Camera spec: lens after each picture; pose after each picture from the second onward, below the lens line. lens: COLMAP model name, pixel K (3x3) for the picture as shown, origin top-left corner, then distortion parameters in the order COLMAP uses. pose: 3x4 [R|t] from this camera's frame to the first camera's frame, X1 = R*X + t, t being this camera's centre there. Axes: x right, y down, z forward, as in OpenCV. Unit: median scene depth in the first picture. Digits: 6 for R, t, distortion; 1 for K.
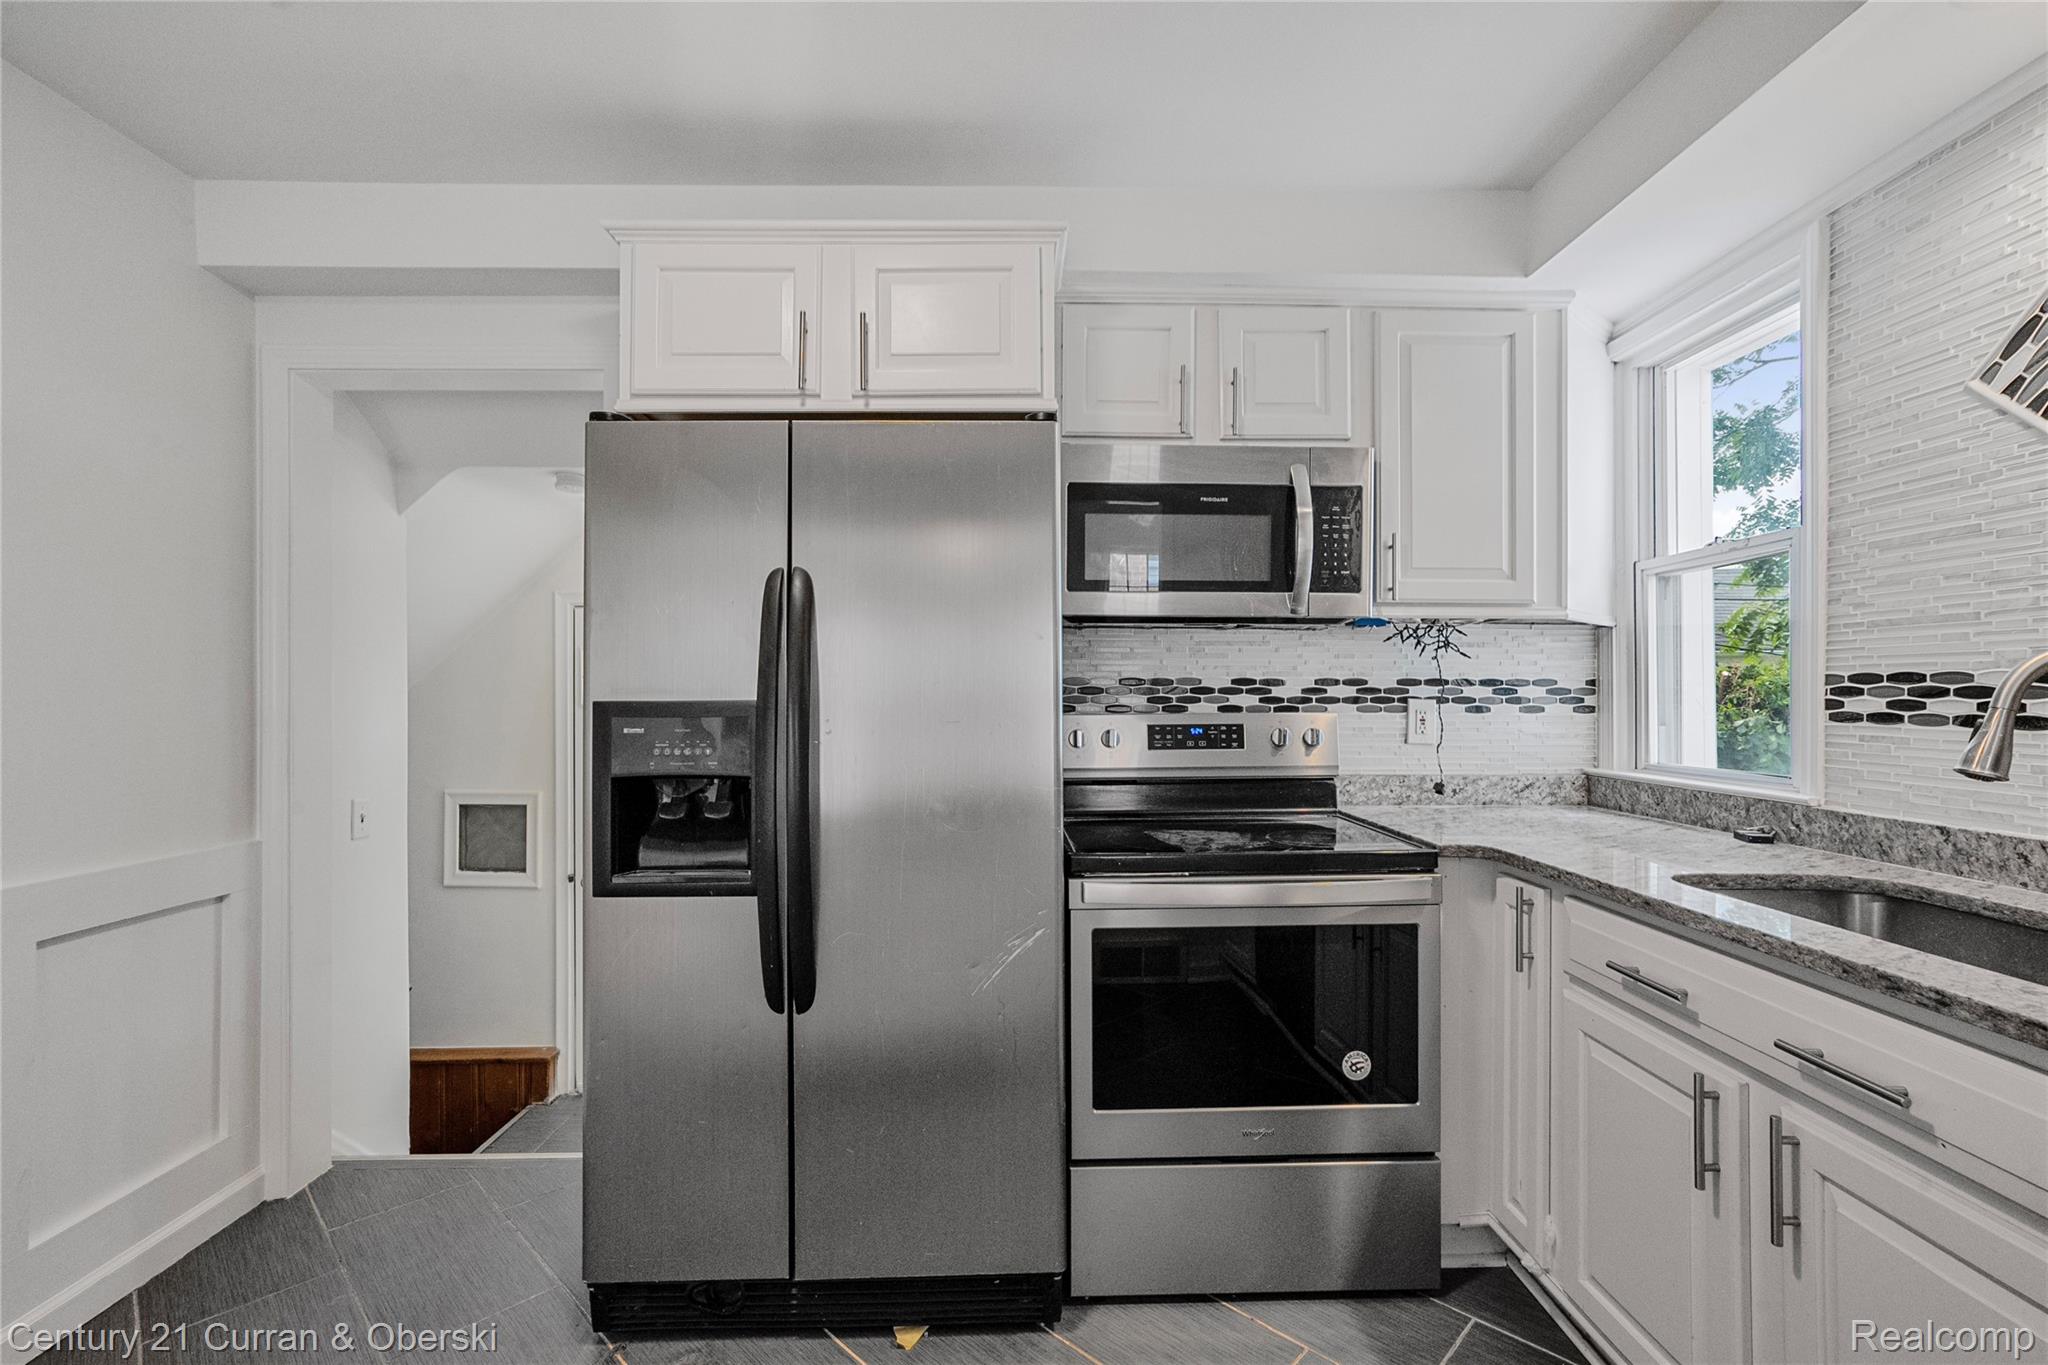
lens RADIAL K [[920.7, 0, 1026.3], [0, 920.7, 691.8], [0, 0, 1]] dist [-0.019014, 0.017680]
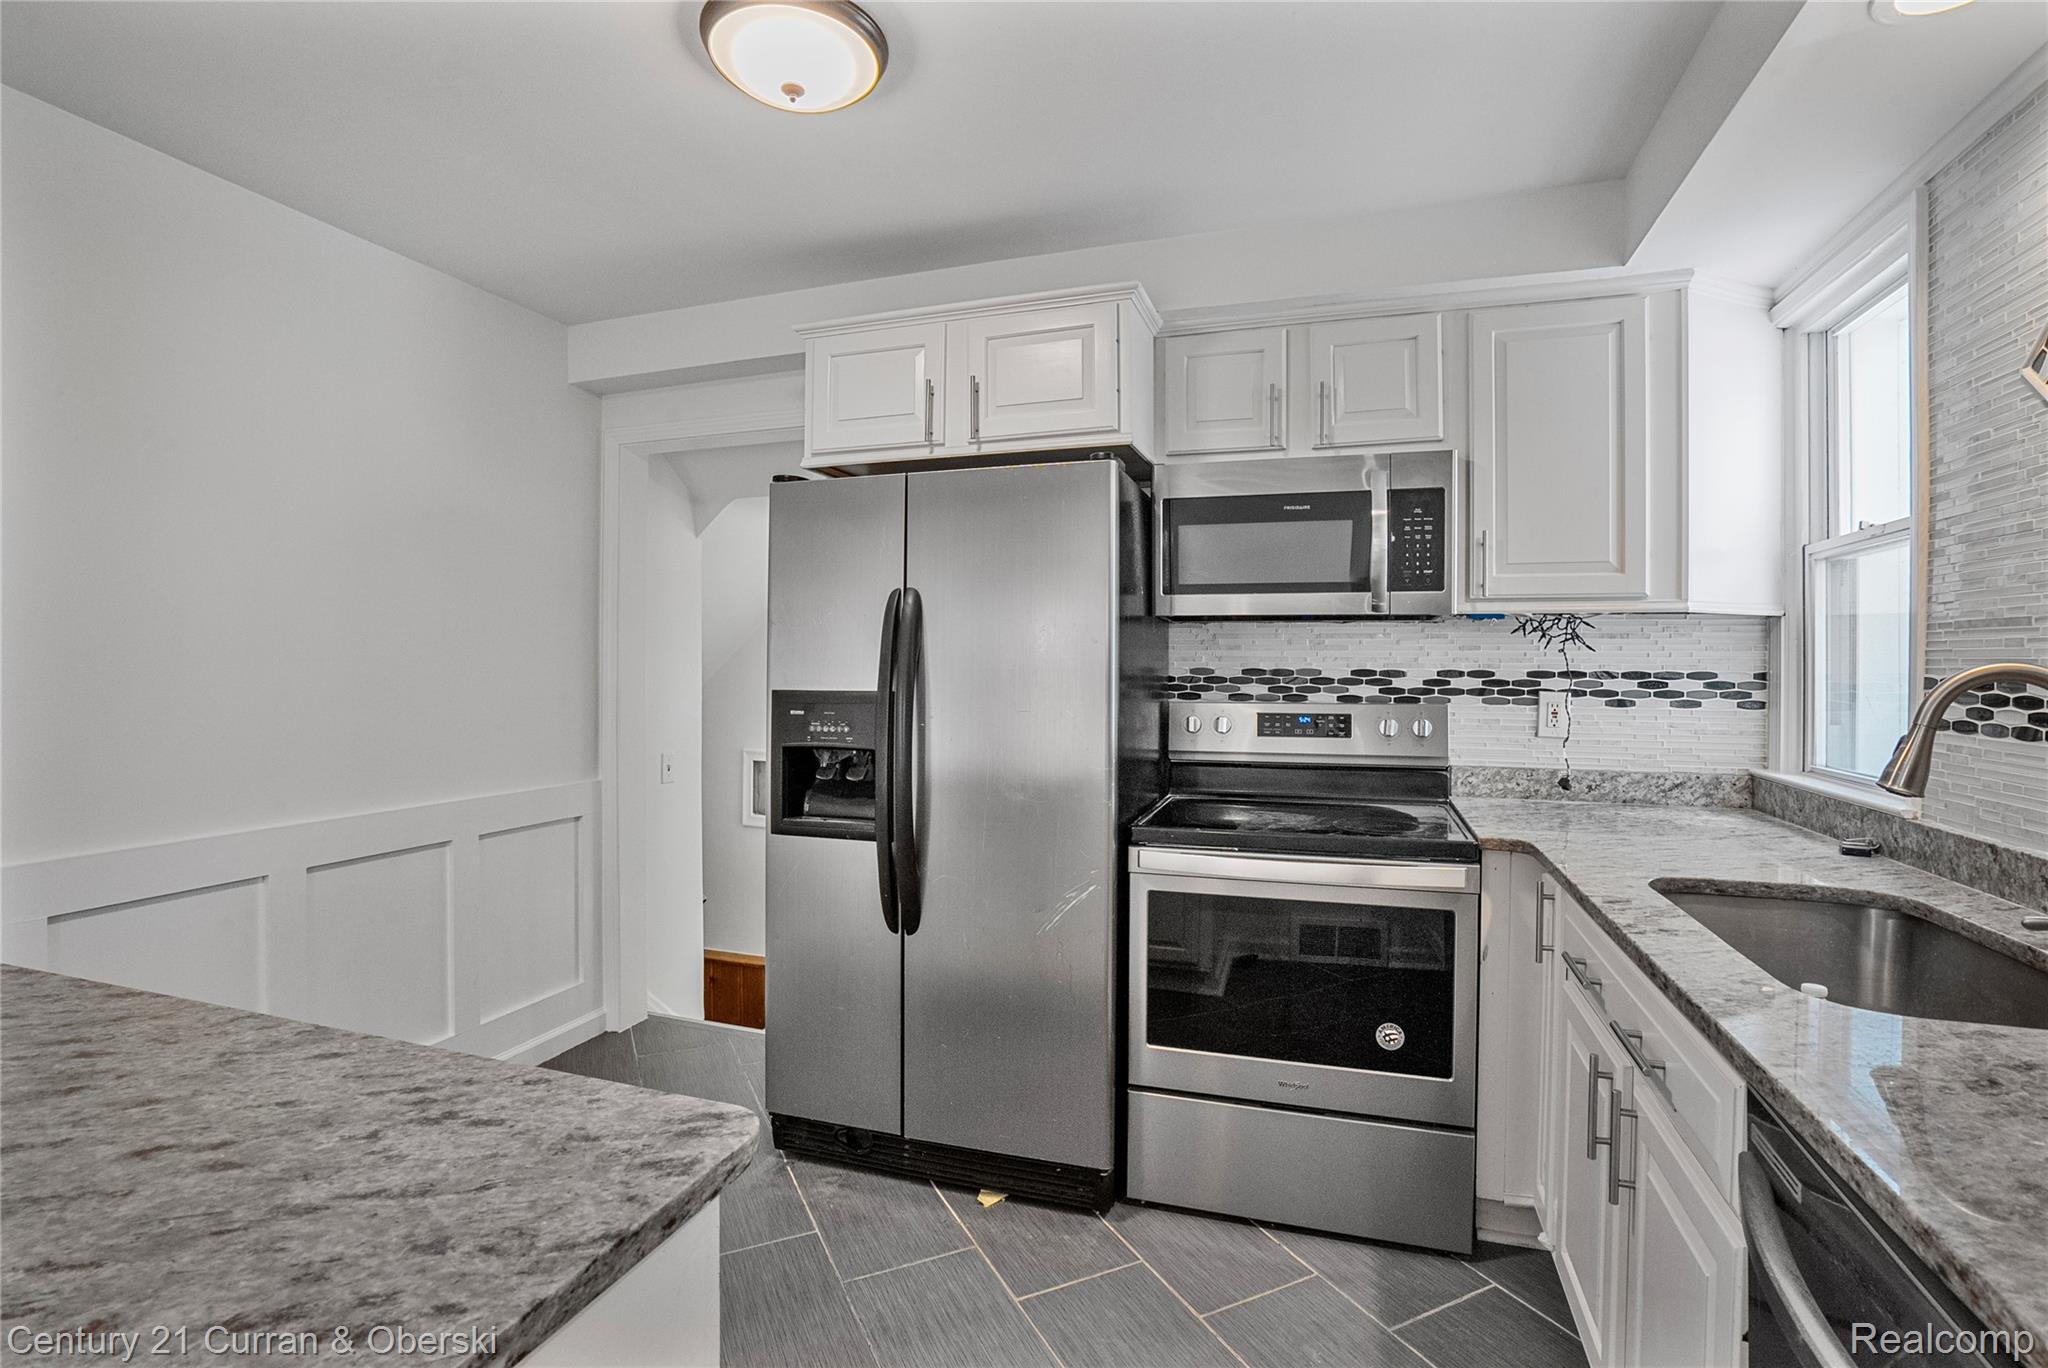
lens RADIAL K [[942.0, 0, 1027.1], [0, 942.0, 670.8], [0, 0, 1]] dist [-0.031523, 0.000908]
pose [[0.942185, 0.006571, -0.335029, 0.297786], [-0.003191, 0.999938, 0.010637, -0.029632], [0.335078, -0.008953, 0.942148, -0.157985]]
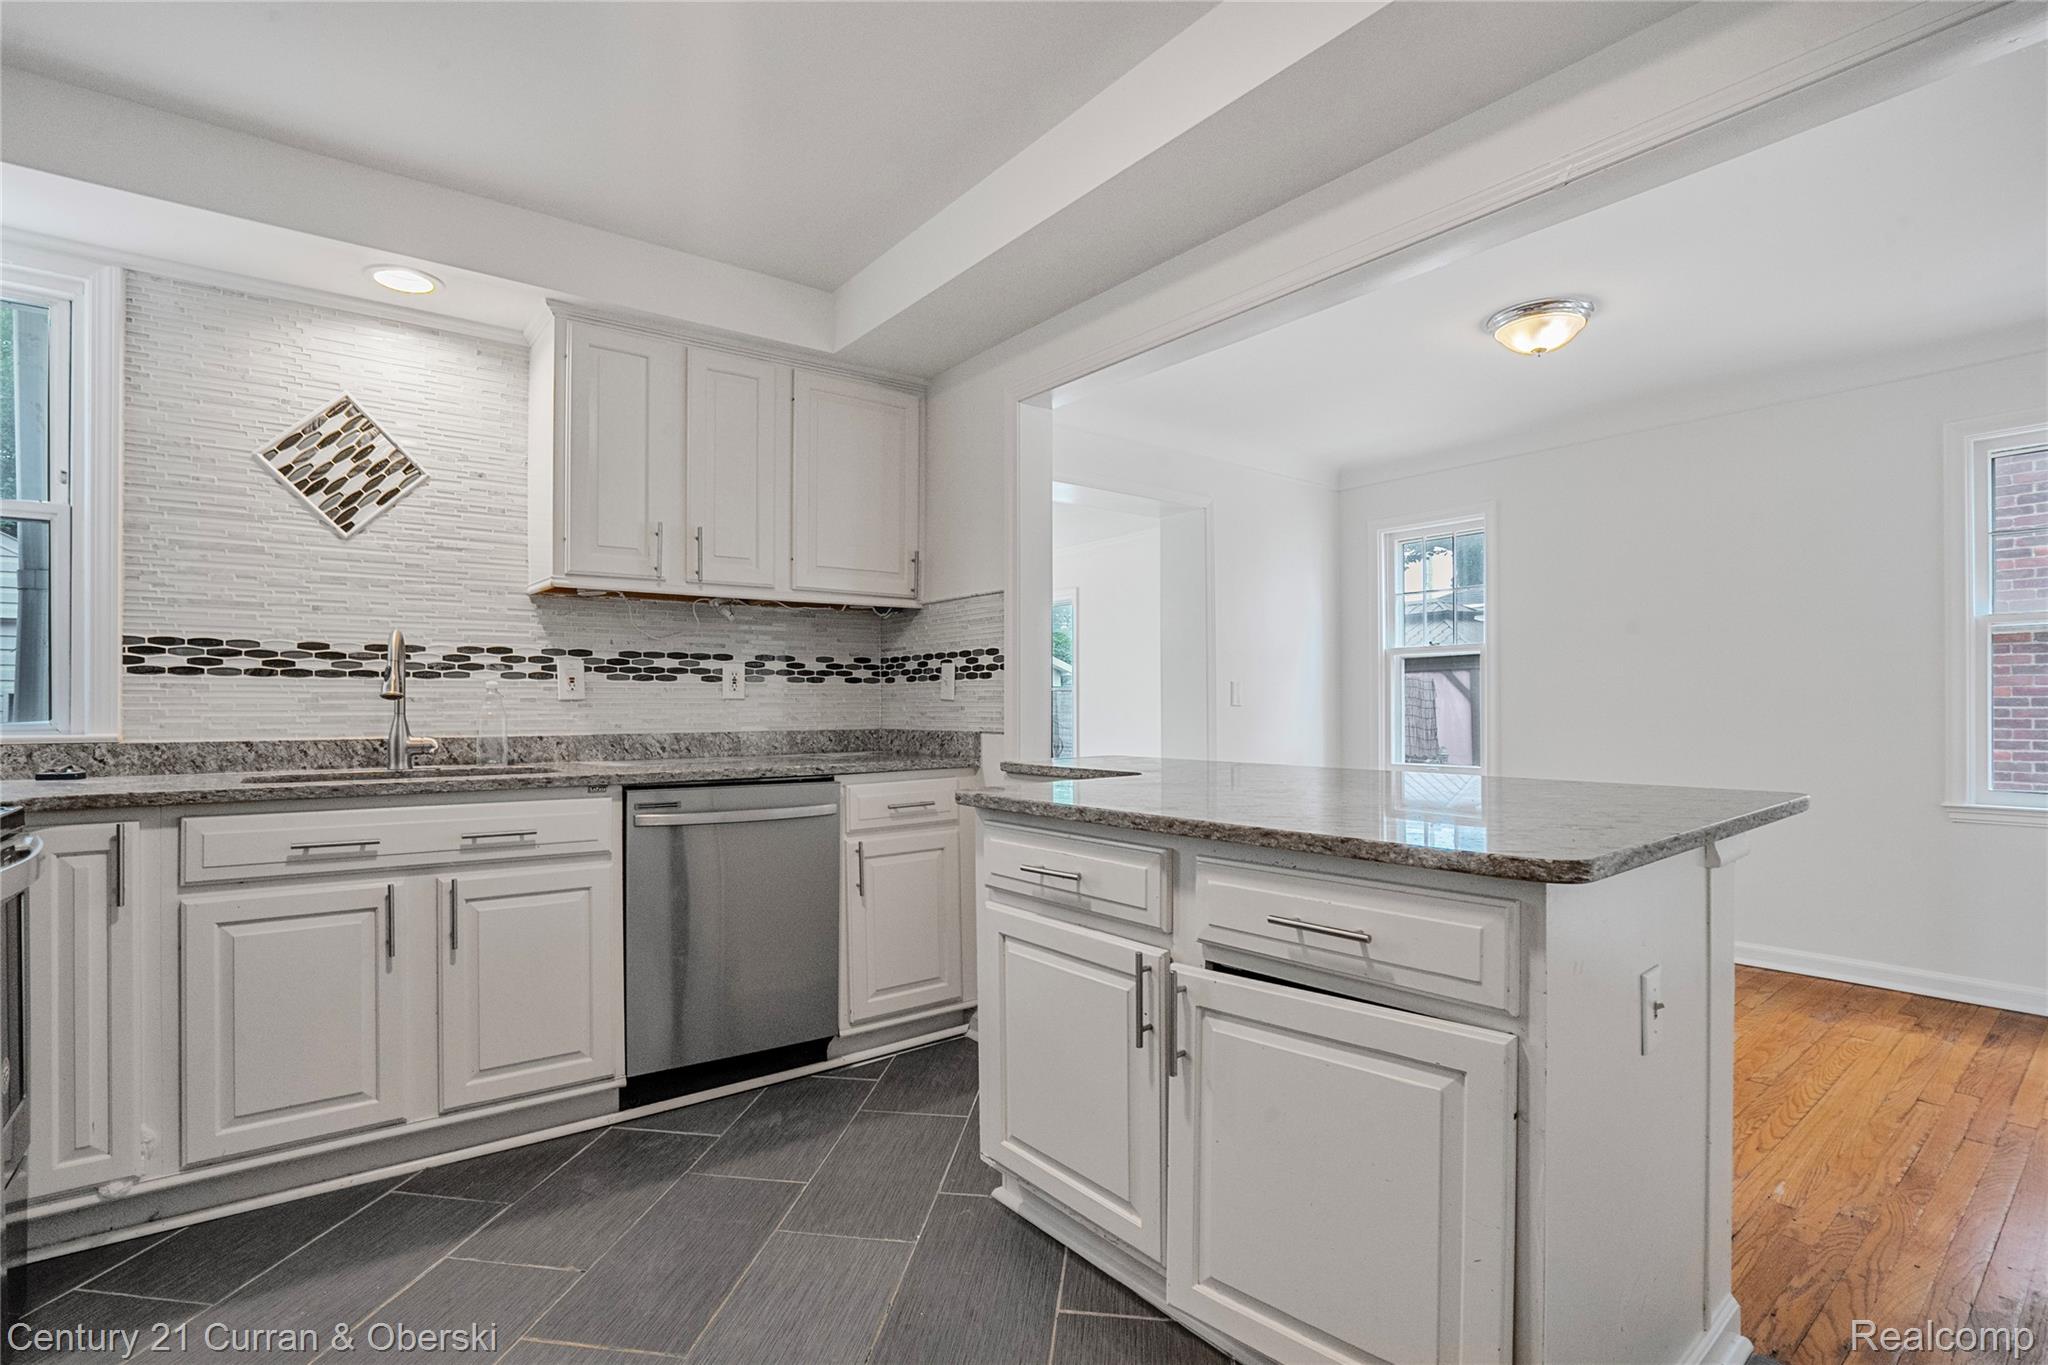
lens RADIAL K [[968.9, 0, 1024.0], [0, 968.9, 682.5], [0, 0, 1]] dist [-0.020172, 0.000561]
pose [[-0.595407, 0.015284, 0.803279, -0.812976], [-0.003123, 0.999767, -0.021338, 0.062250], [-0.803418, -0.015213, -0.595220, 0.717994]]
